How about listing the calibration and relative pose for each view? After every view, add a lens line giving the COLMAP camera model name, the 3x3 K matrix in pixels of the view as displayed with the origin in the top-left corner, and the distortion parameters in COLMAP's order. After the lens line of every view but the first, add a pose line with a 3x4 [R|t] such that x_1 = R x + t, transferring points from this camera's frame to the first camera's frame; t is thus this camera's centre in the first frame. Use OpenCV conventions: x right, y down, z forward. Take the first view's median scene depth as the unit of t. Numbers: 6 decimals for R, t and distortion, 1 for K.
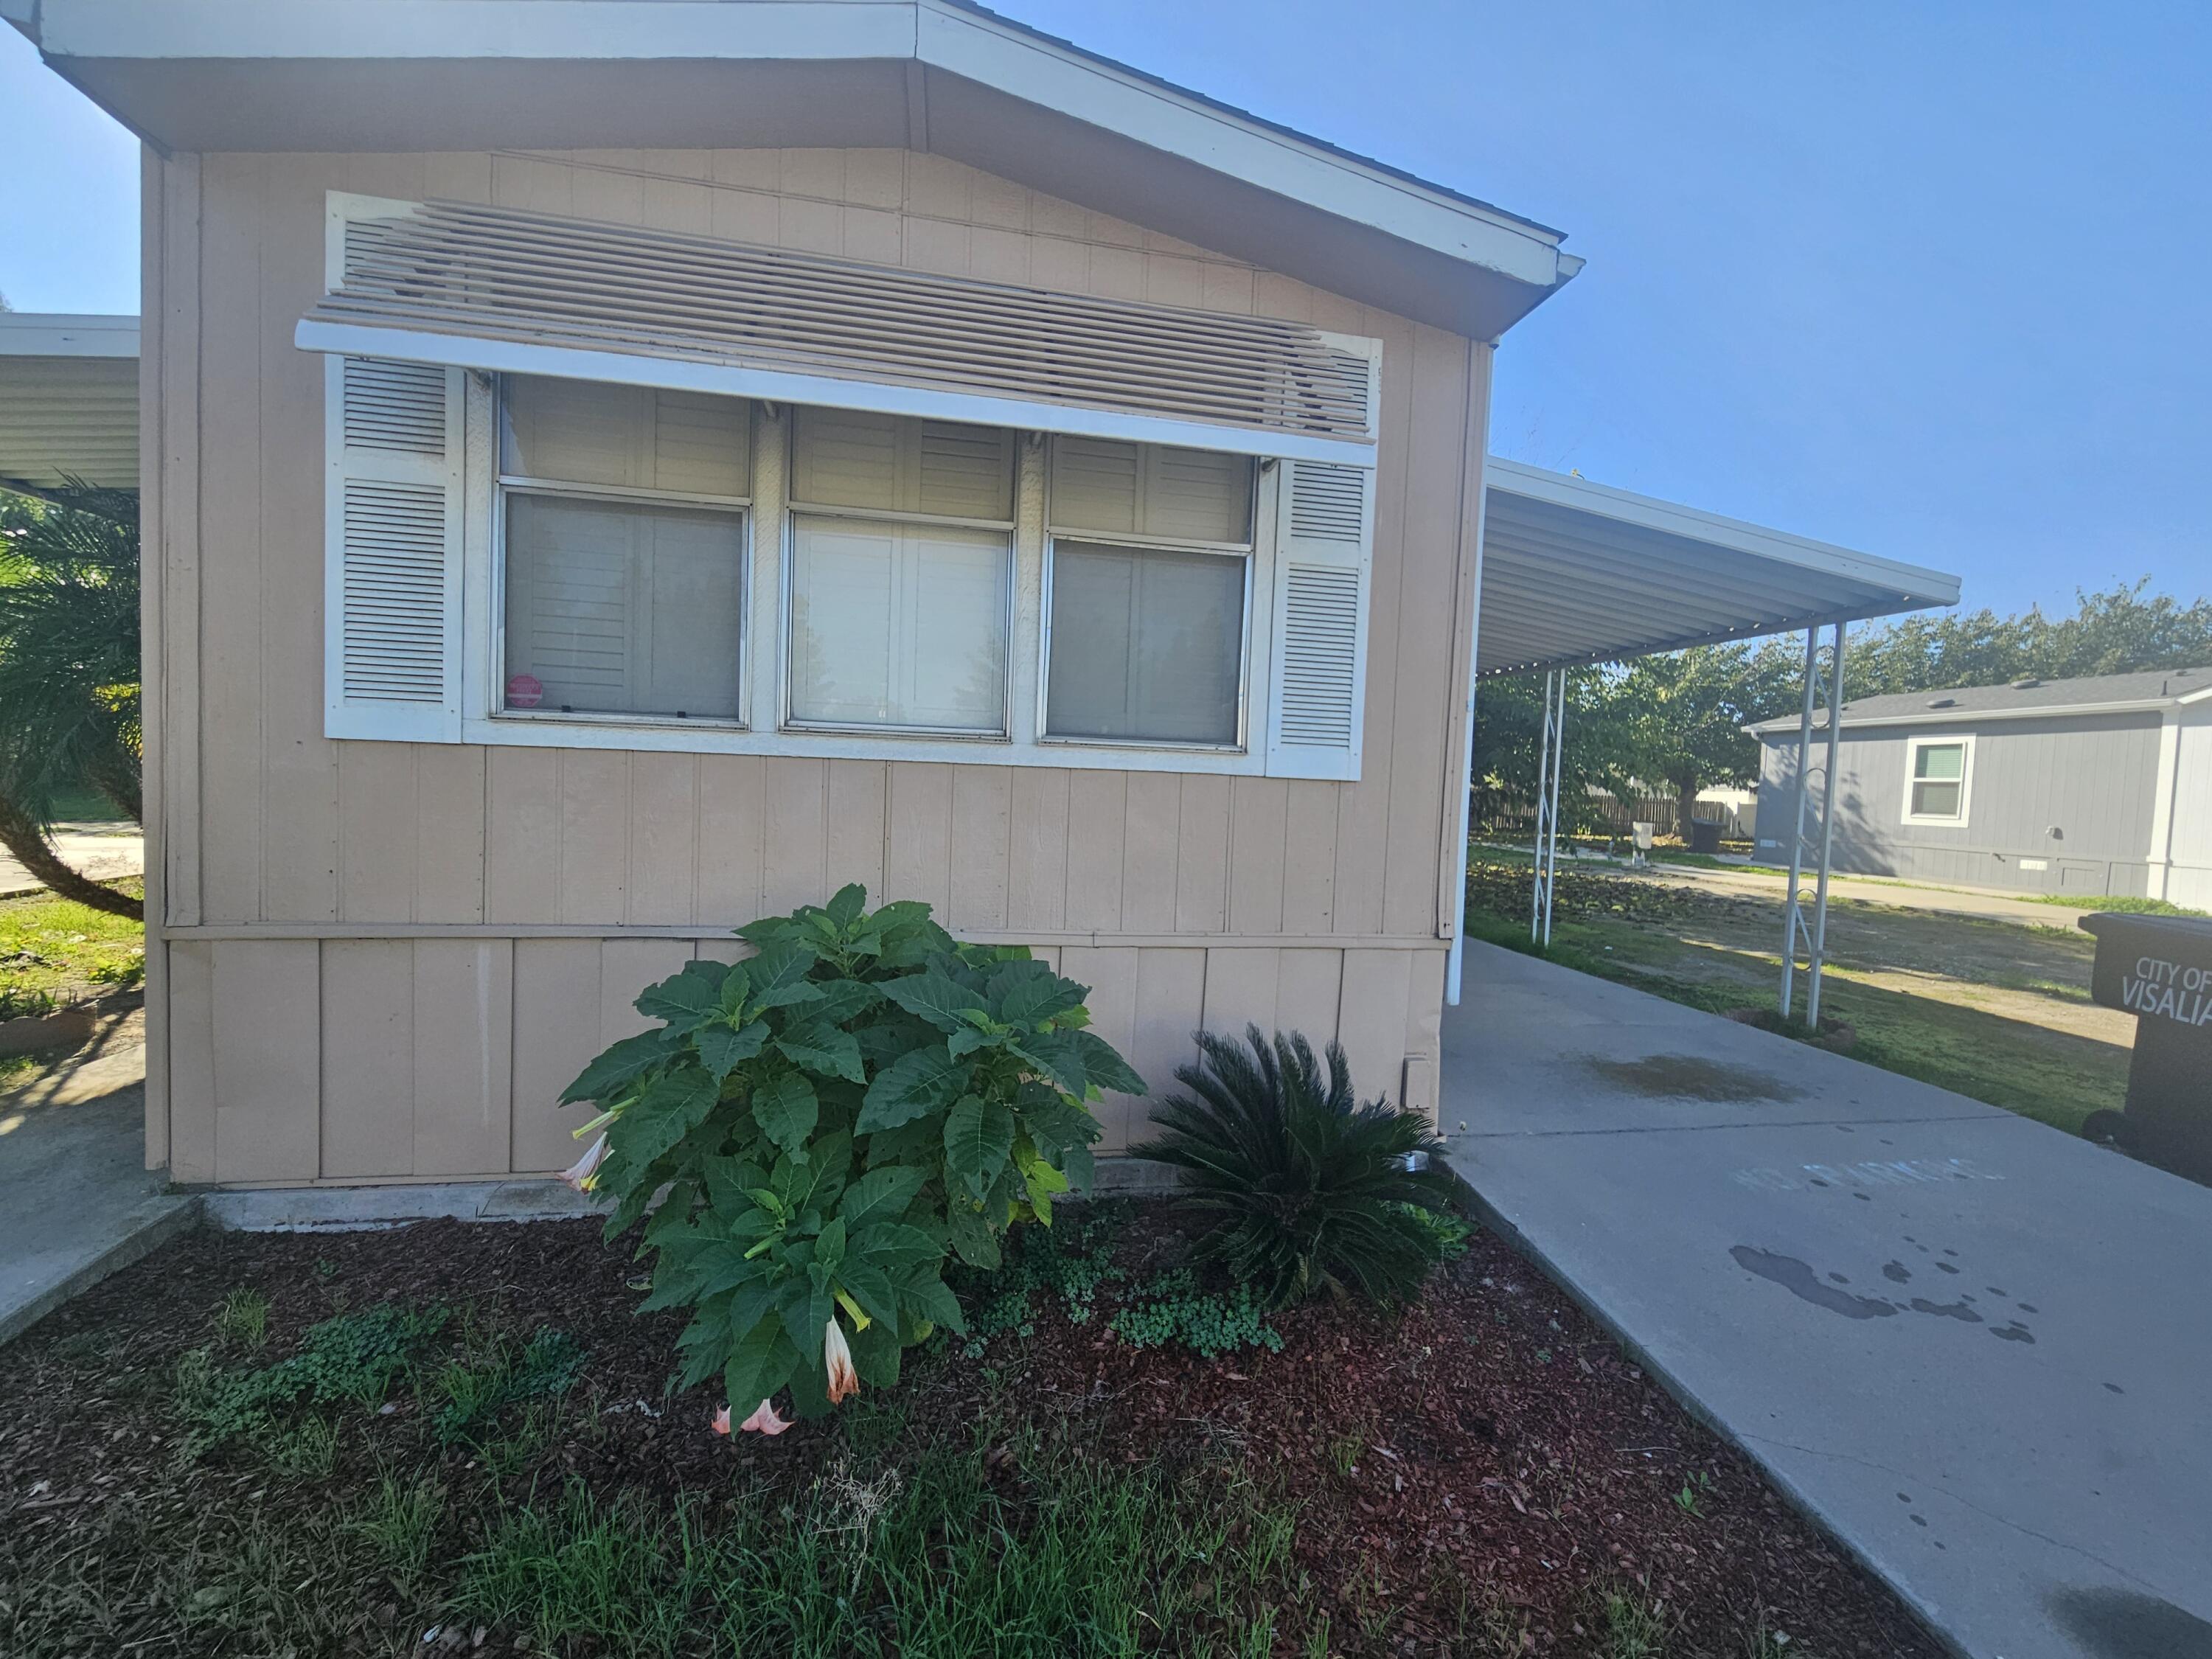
lens RADIAL K [[904.8, 0, 1106.0], [0, 904.8, 829.5], [0, 0, 1]] dist [-0.002876, -0.000194]
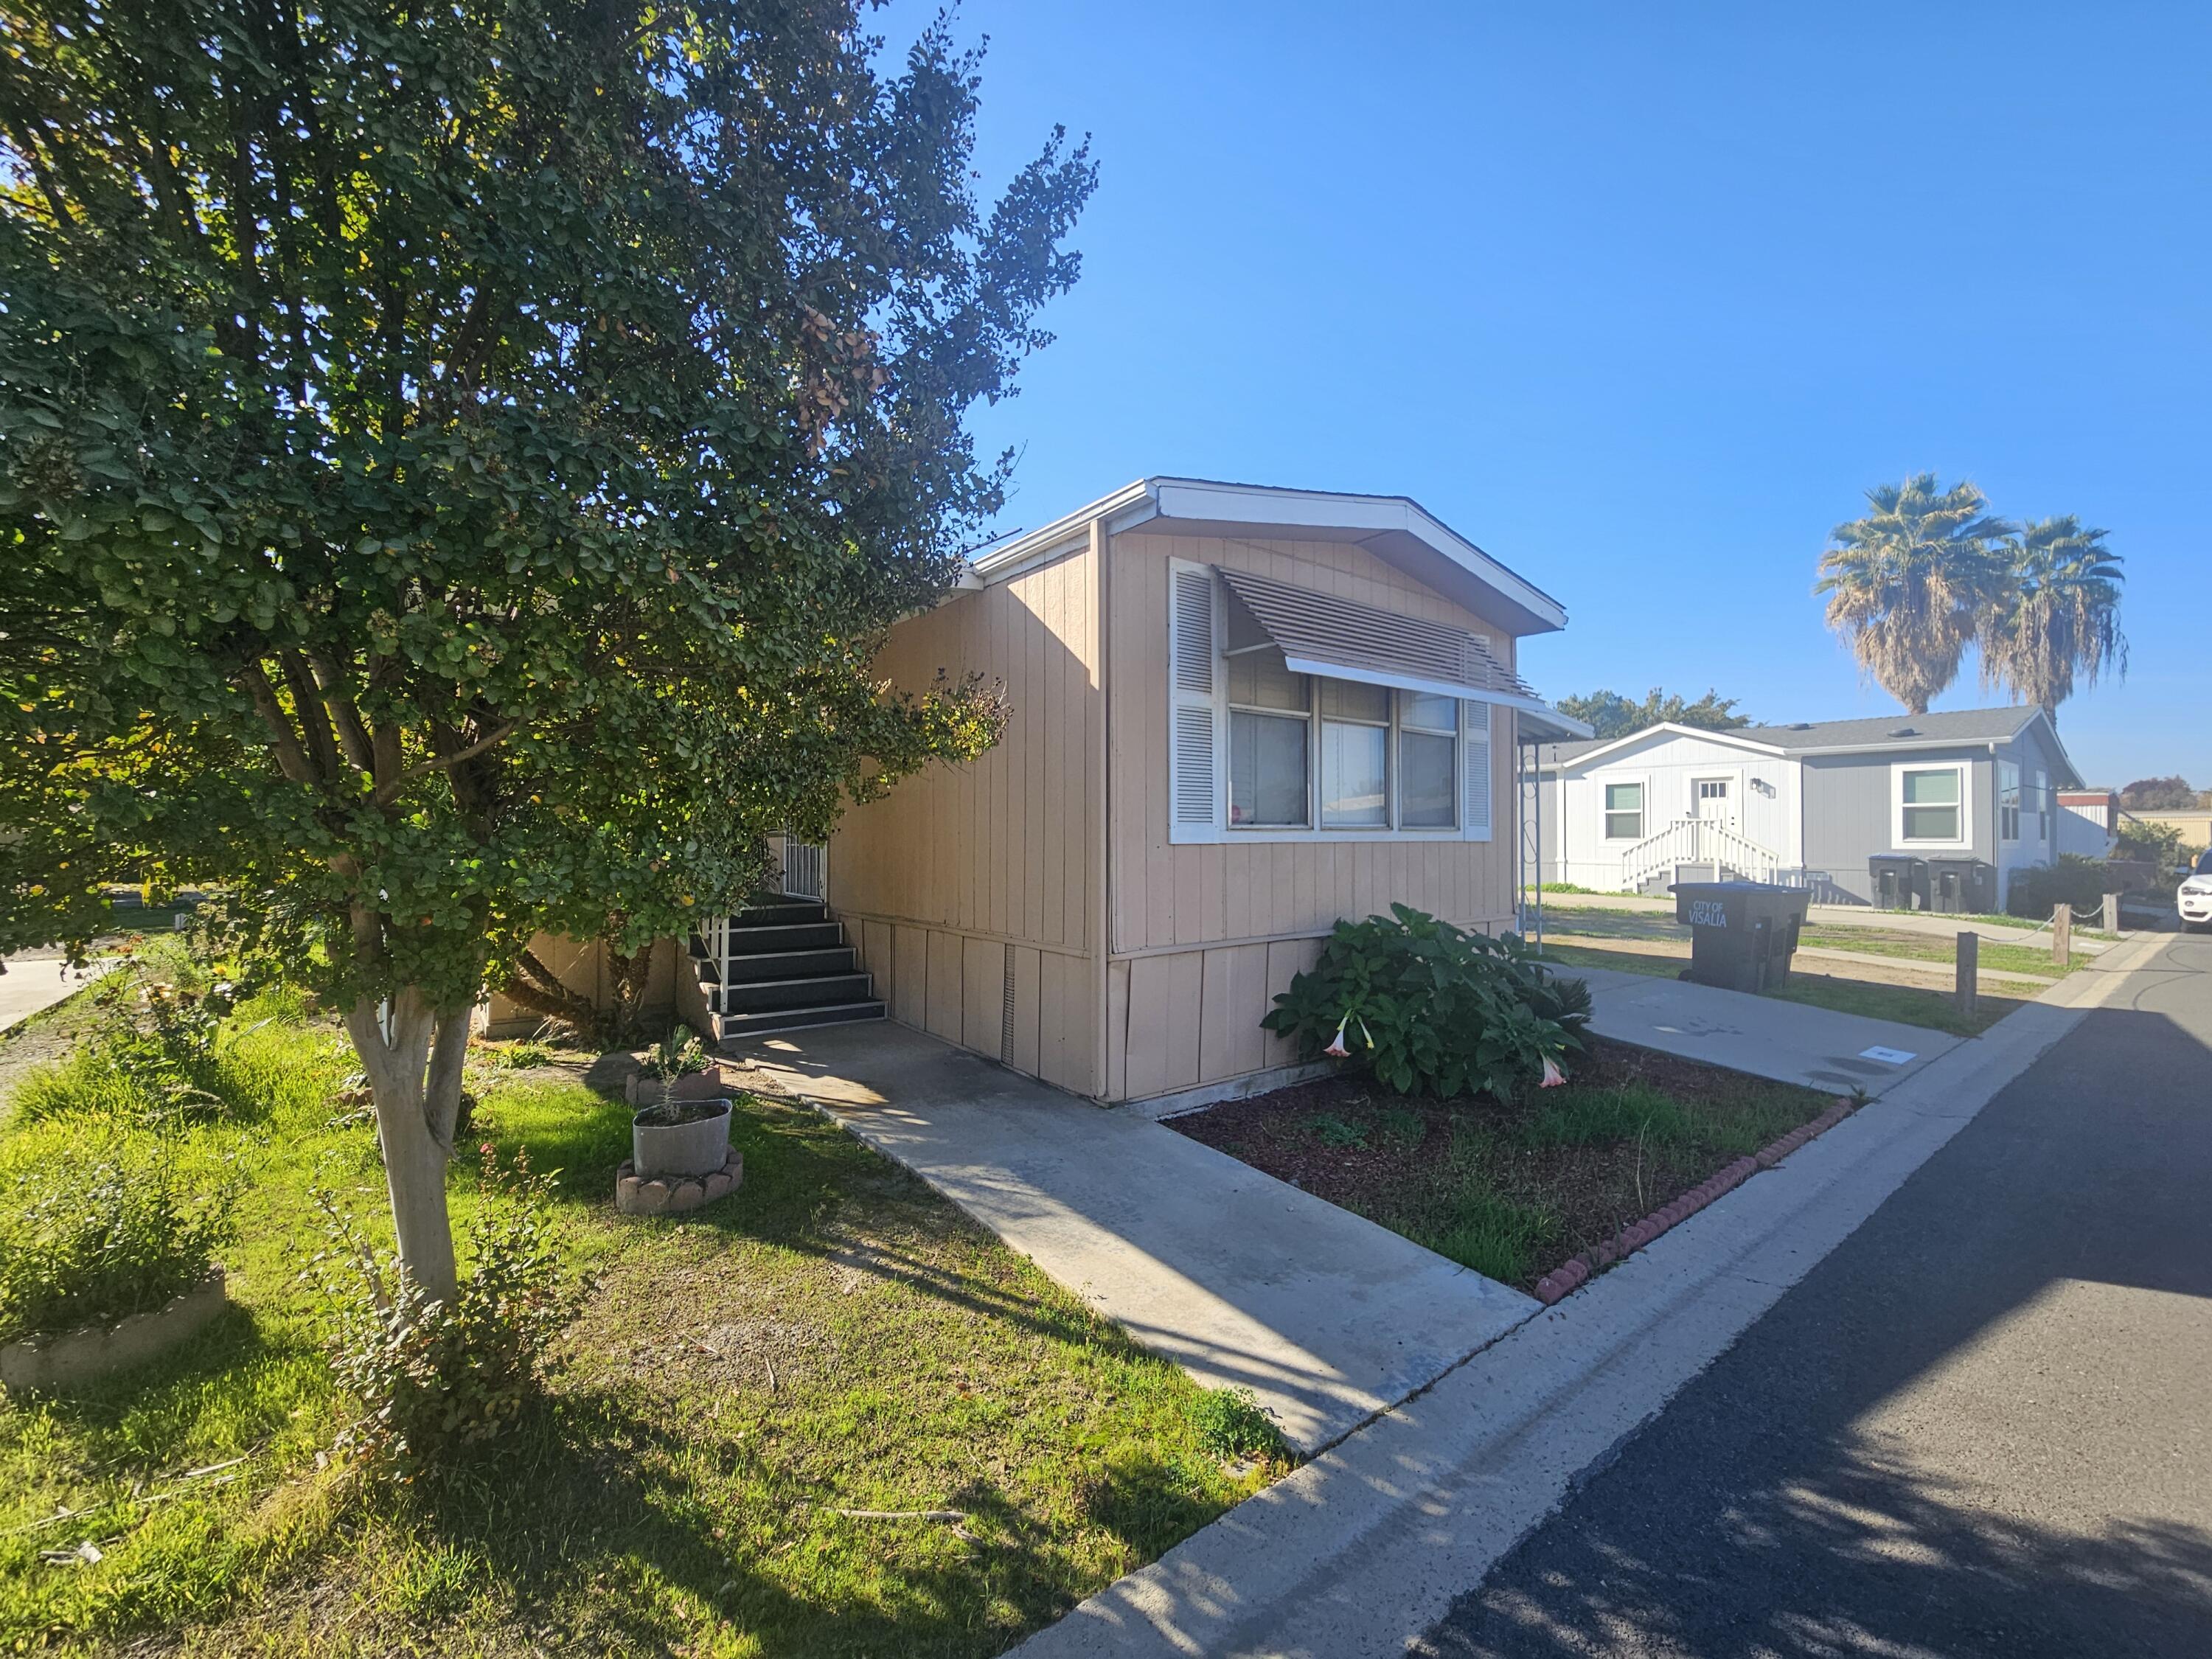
lens RADIAL K [[904.8, 0, 1106.0], [0, 904.8, 829.5], [0, 0, 1]] dist [-0.002876, -0.000194]
pose [[0.890637, -0.036863, 0.453218, -1.683117], [0.059597, 0.997574, -0.035976, -0.066183], [-0.450792, 0.059052, 0.890673, -0.543526]]
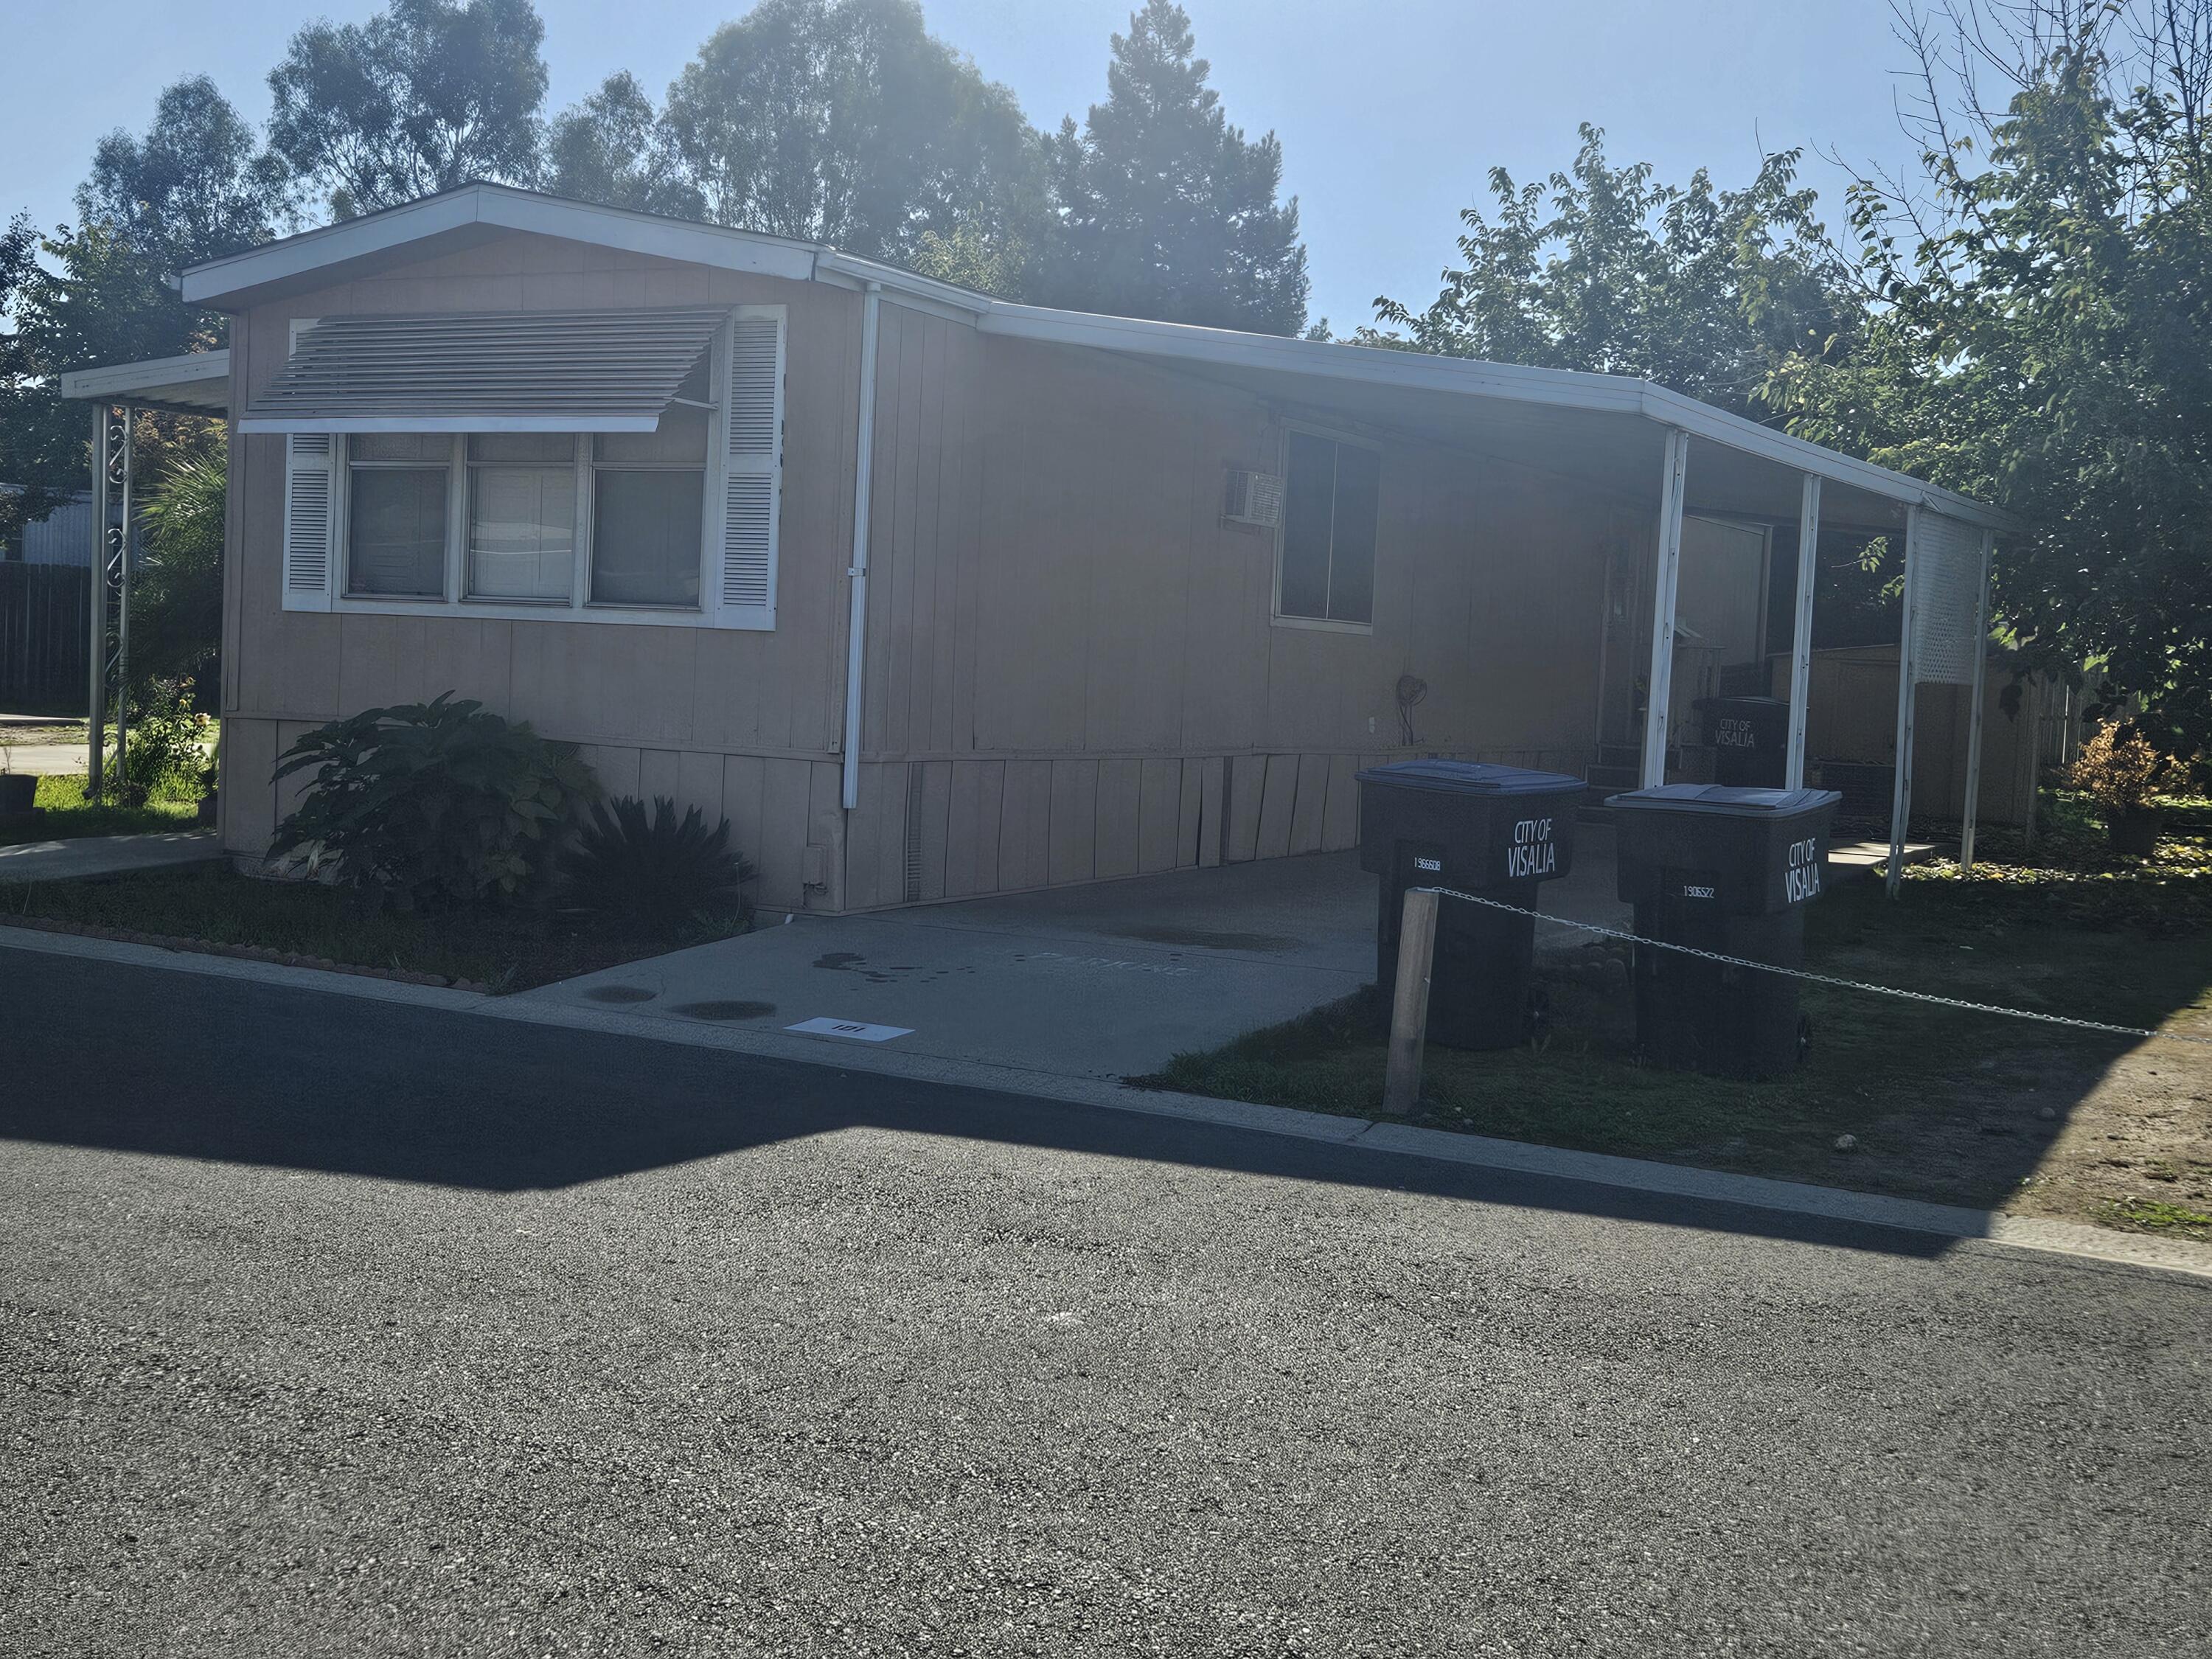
lens RADIAL K [[1486.2, 0, 1106.0], [0, 1486.2, 829.5], [0, 0, 1]] dist [0.004087, 0.000909]
pose [[0.856260, 0.050266, -0.514094, 2.047815], [-0.058383, 0.998294, 0.000368, 0.233546], [0.513235, 0.029699, 0.857734, -0.695428]]
